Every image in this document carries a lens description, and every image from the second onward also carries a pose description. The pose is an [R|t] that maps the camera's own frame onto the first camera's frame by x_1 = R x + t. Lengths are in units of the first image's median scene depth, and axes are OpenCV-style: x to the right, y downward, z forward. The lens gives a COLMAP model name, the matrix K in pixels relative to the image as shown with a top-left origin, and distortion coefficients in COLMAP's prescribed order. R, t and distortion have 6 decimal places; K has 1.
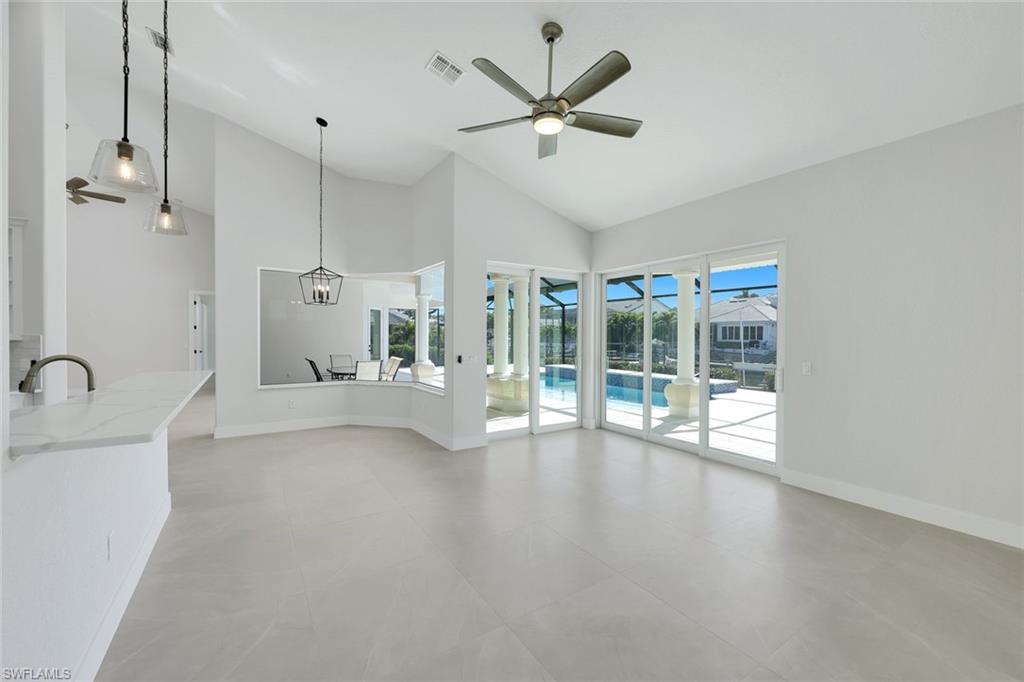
lens RADIAL K [[410.6, 0, 515.6], [0, 410.6, 336.0], [0, 0, 1]] dist [-0.000461, -0.001195]
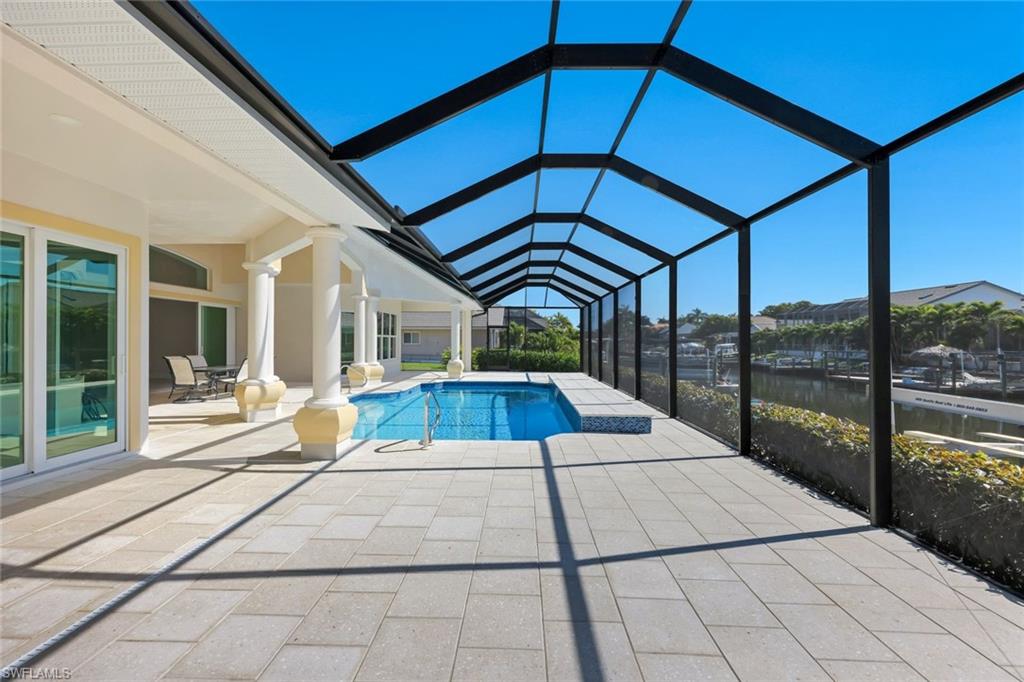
lens RADIAL K [[420.5, 0, 513.0], [0, 420.5, 339.7], [0, 0, 1]] dist [-0.000671, 0.000225]
pose [[0.826082, -0.002518, -0.563544, 0.581243], [-0.000681, 0.999985, -0.005466, 0.009924], [0.563549, 0.004899, 0.826068, 0.339380]]
